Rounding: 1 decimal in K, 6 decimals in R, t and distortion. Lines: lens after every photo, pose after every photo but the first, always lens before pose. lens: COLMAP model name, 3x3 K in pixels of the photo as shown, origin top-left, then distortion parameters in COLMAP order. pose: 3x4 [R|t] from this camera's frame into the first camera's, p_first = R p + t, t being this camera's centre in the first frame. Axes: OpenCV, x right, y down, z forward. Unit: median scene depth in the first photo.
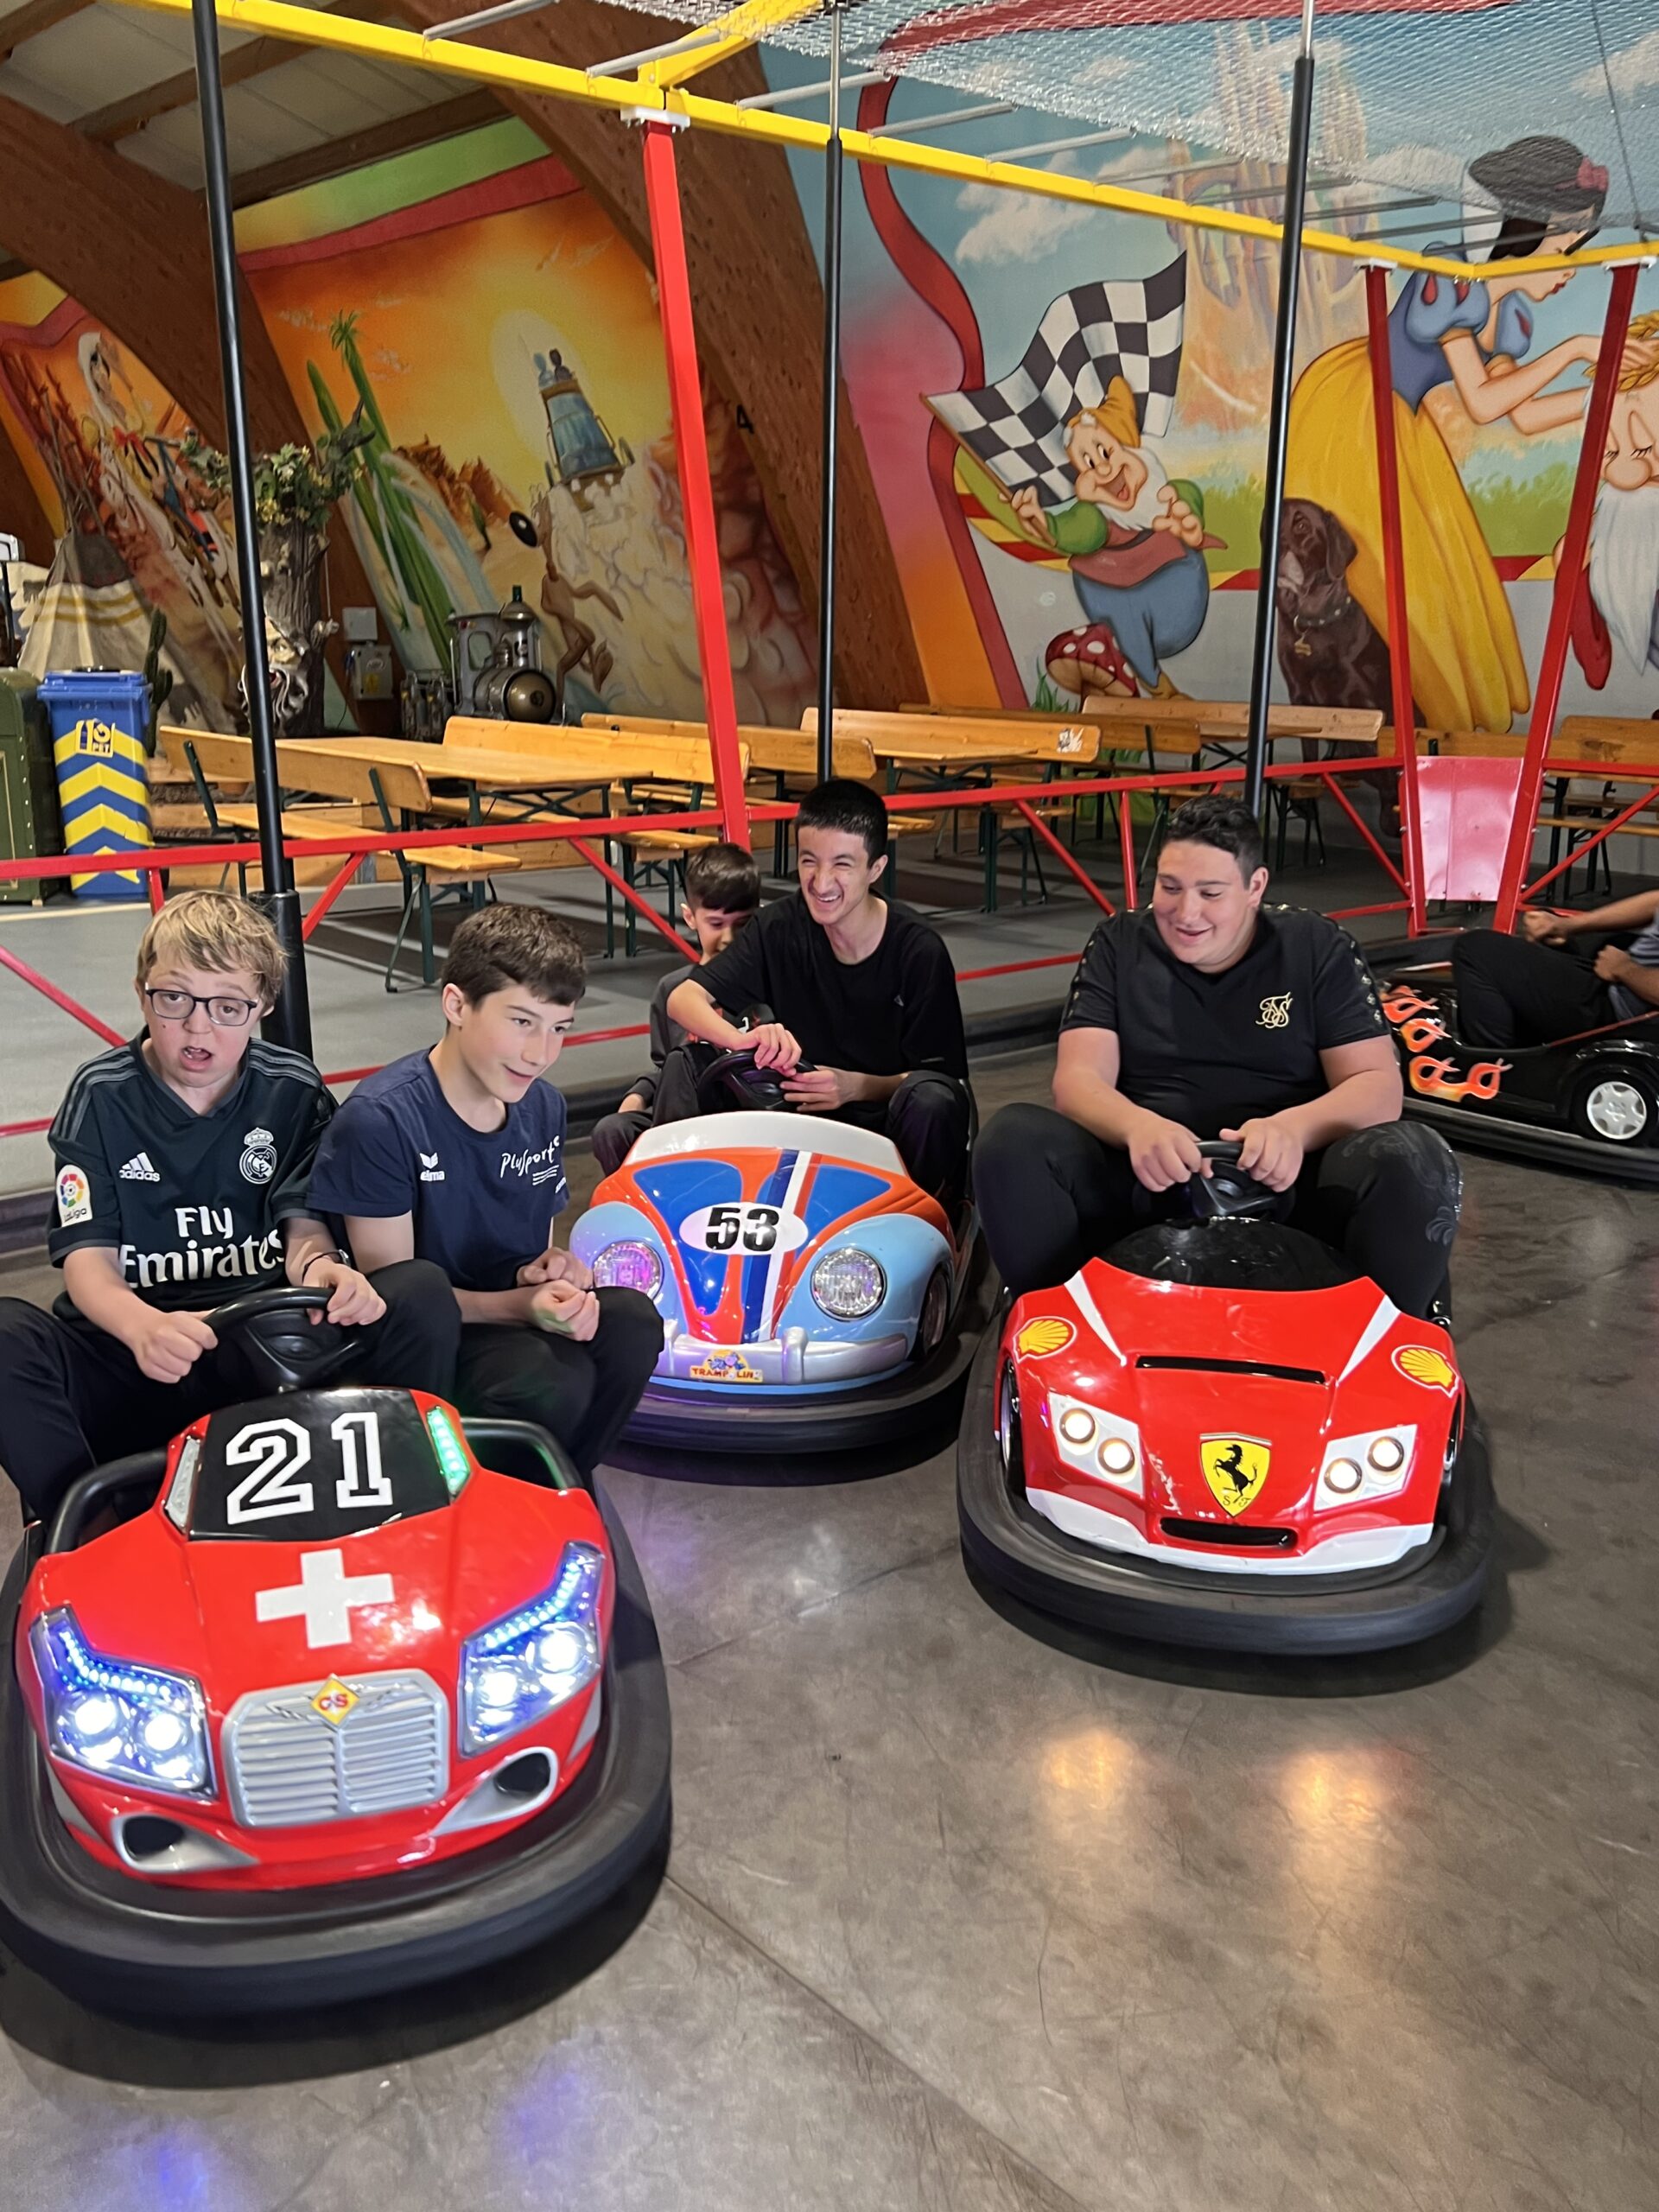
lens RADIAL K [[2038.2, 0, 826.9], [0, 2038.2, 1096.6], [0, 0, 1]] dist [0.040305, -0.005572]
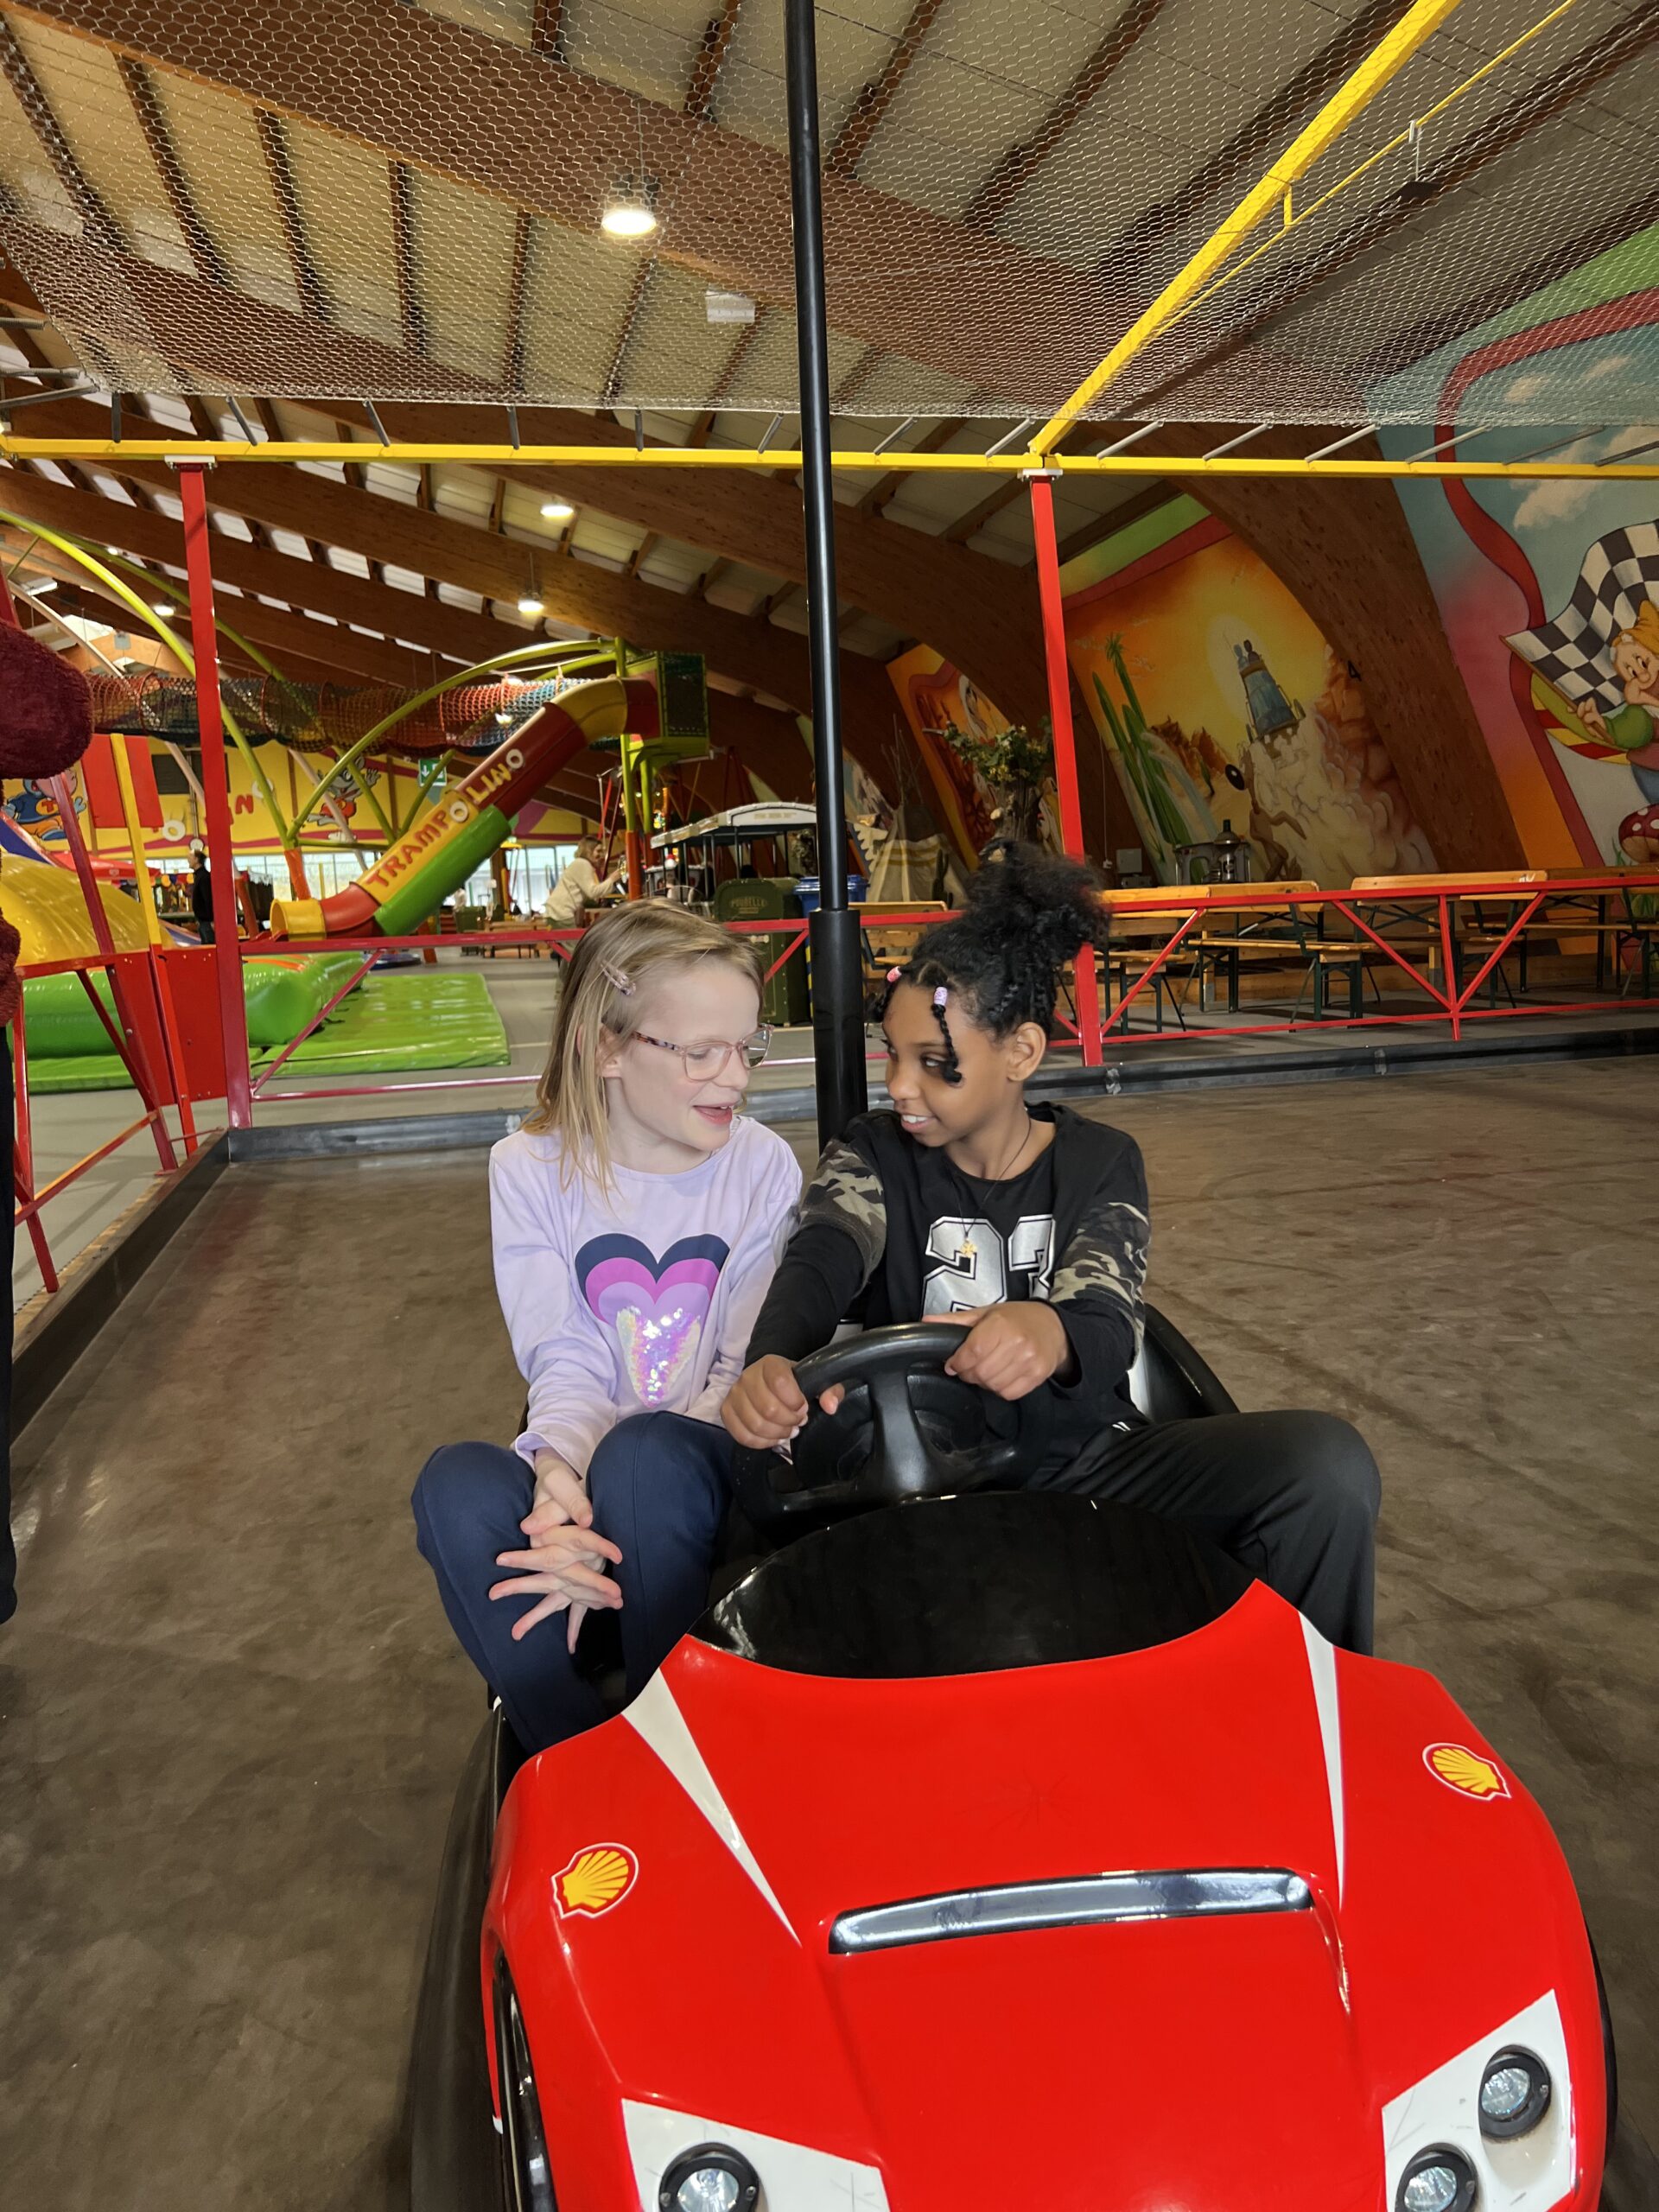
lens RADIAL K [[1694.9, 0, 830.5], [0, 1694.9, 1115.6], [0, 0, 1]] dist [-0.001676, 0.000382]
pose [[0.891197, 0.004402, -0.453596, 0.129853], [-0.047040, 0.995459, -0.082759, 0.044529], [0.451172, 0.095091, 0.887357, -0.060258]]
